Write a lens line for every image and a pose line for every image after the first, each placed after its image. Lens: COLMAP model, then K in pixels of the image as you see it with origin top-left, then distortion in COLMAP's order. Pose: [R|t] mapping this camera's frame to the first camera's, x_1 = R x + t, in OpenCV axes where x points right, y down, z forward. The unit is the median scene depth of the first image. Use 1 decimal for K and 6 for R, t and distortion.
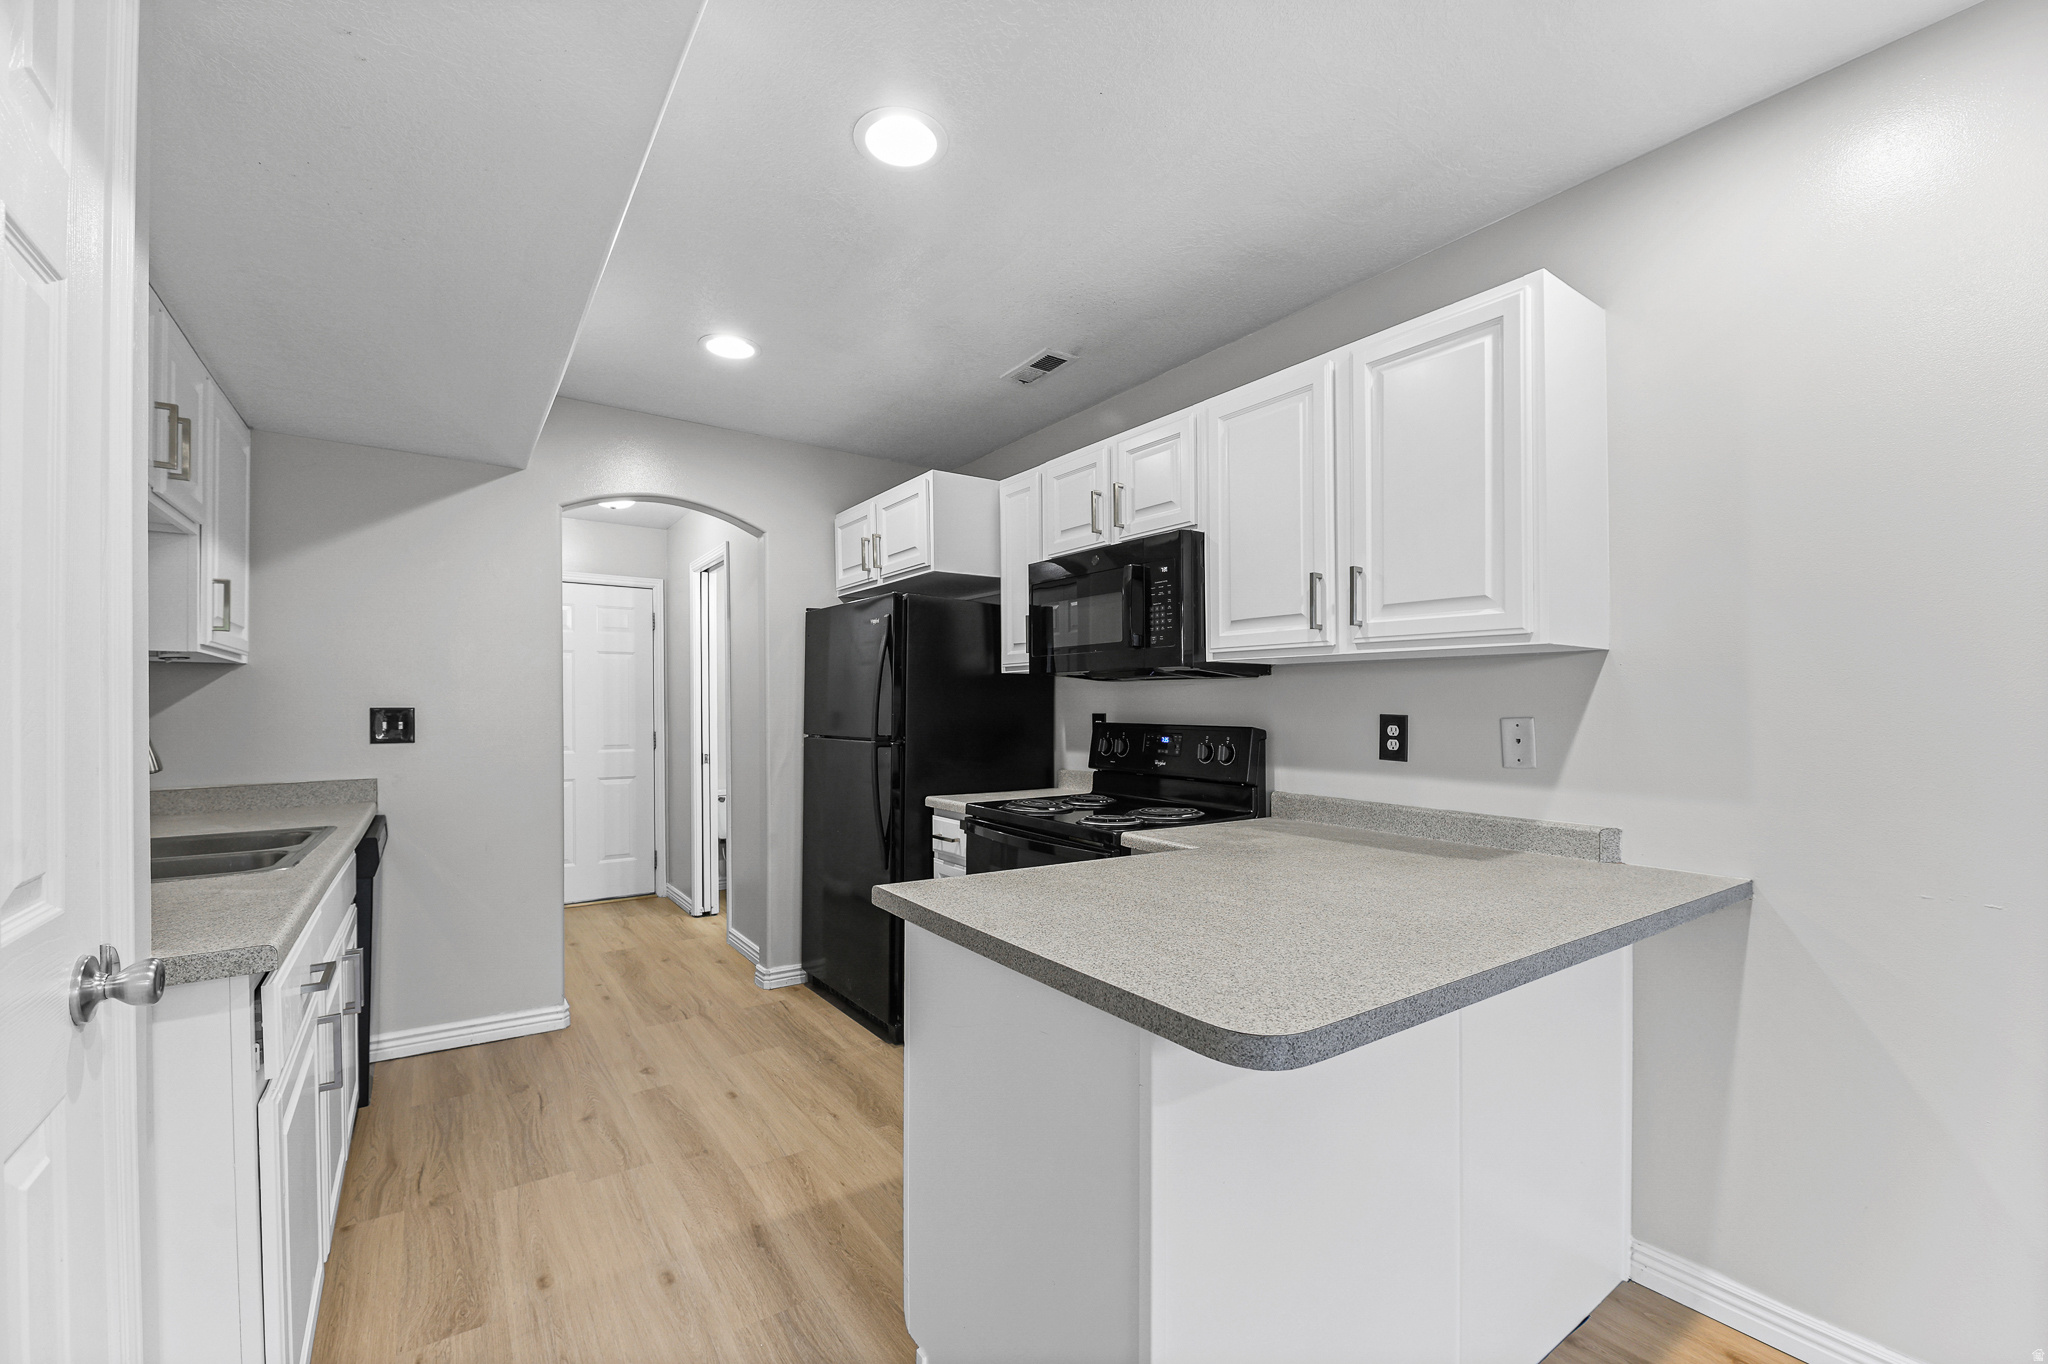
lens RADIAL K [[851.4, 0, 1013.7], [0, 851.4, 691.5], [0, 0, 1]] dist [-0.000720, -0.002795]
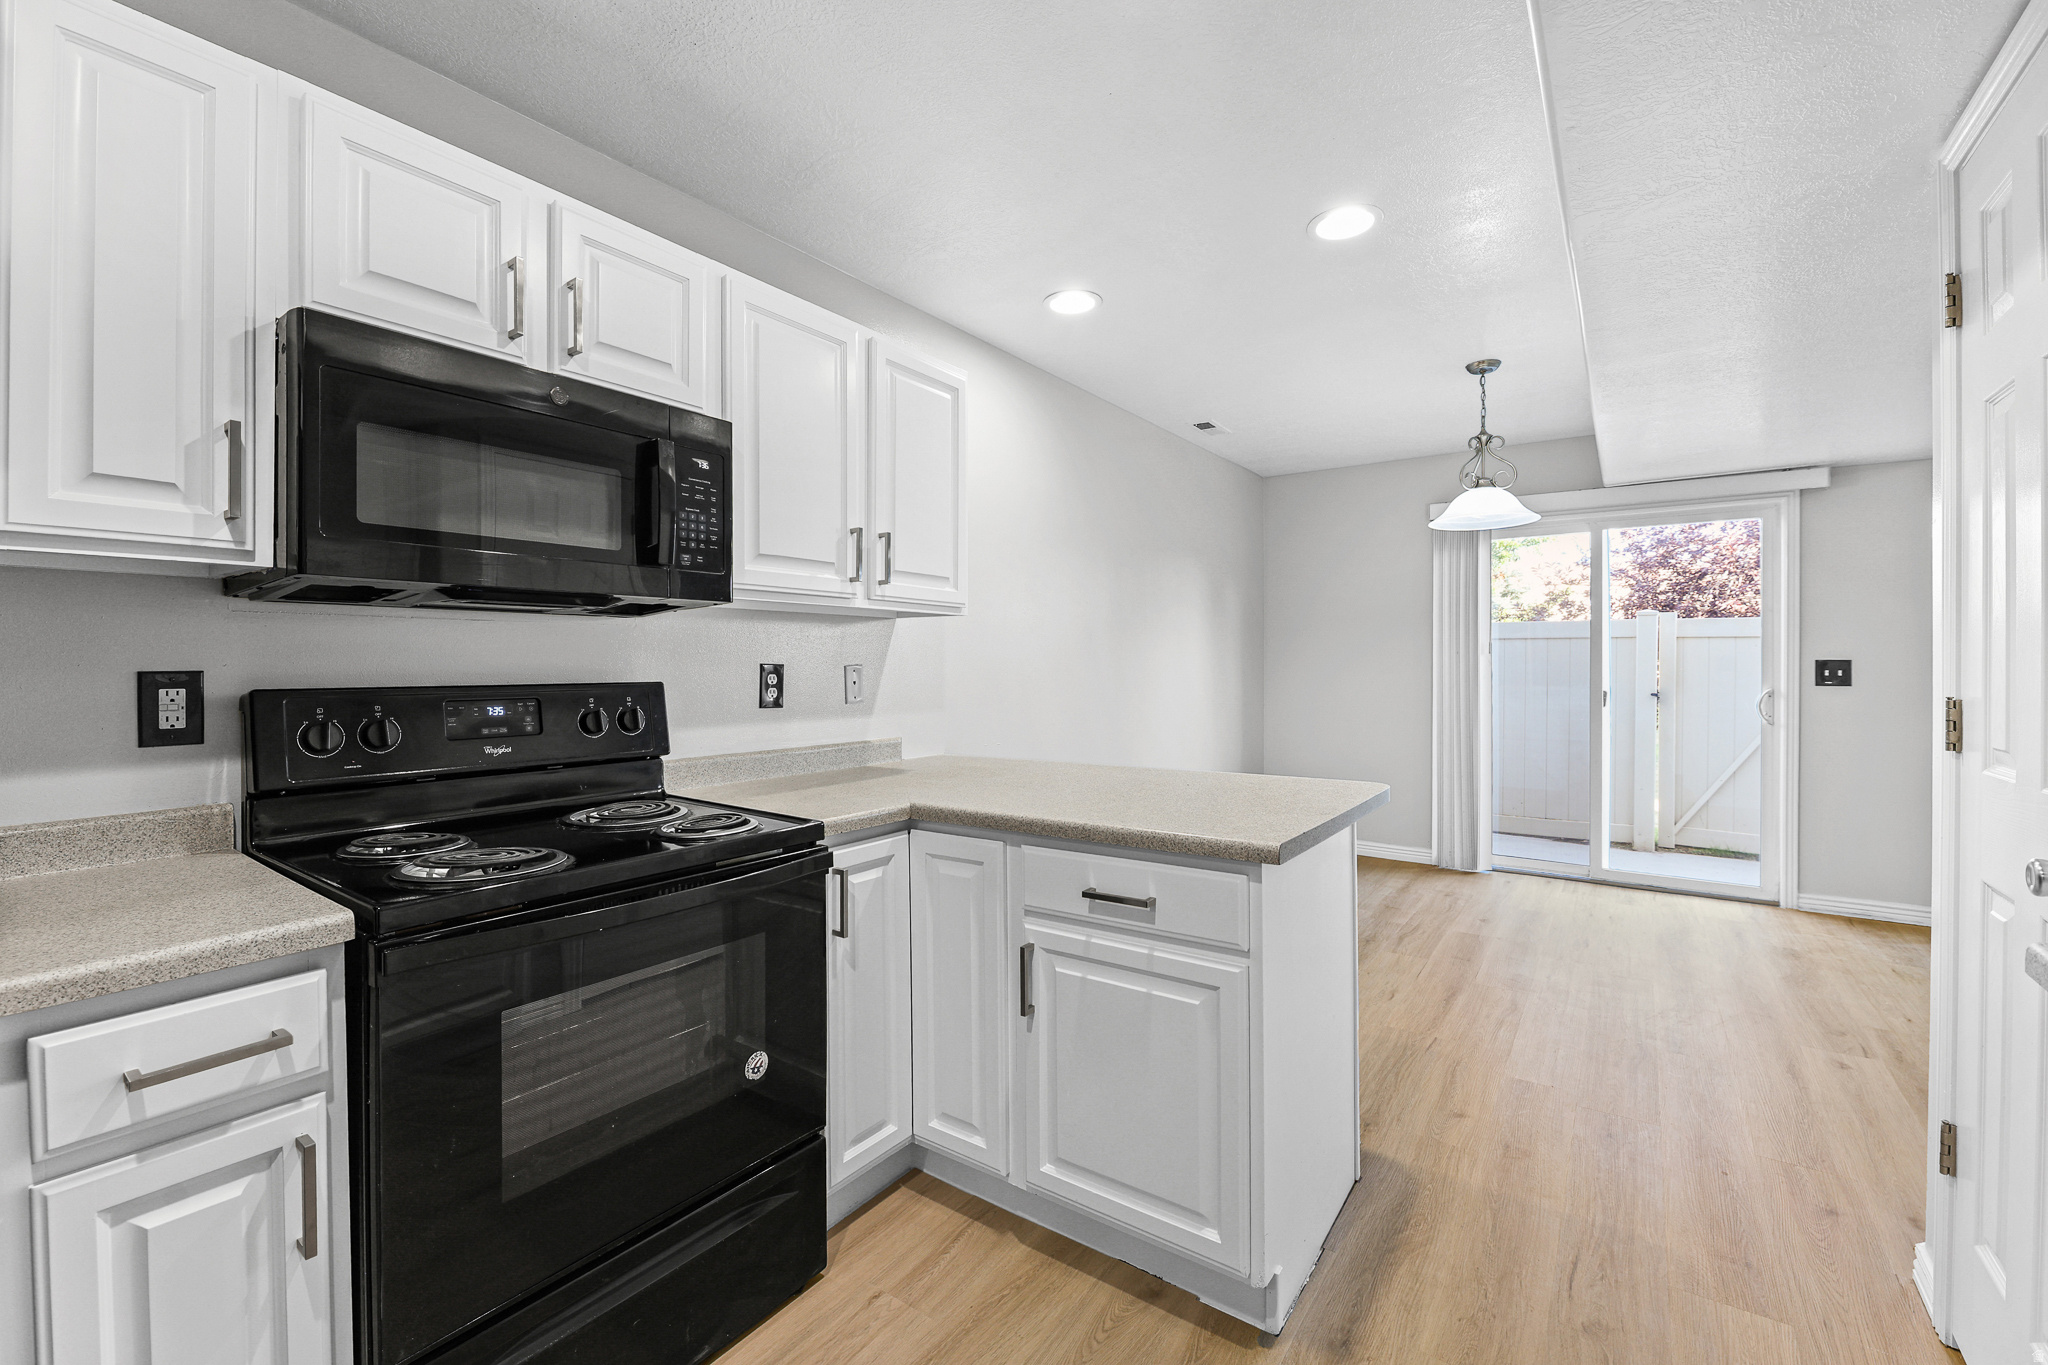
lens RADIAL K [[851.4, 0, 1004.8], [0, 851.4, 662.3], [0, 0, 1]] dist [-0.000720, -0.002795]
pose [[-0.323293, -0.002239, 0.946296, -0.615888], [-0.013935, 0.999900, -0.002395, 0.022461], [-0.946196, -0.013961, -0.323292, 1.041944]]
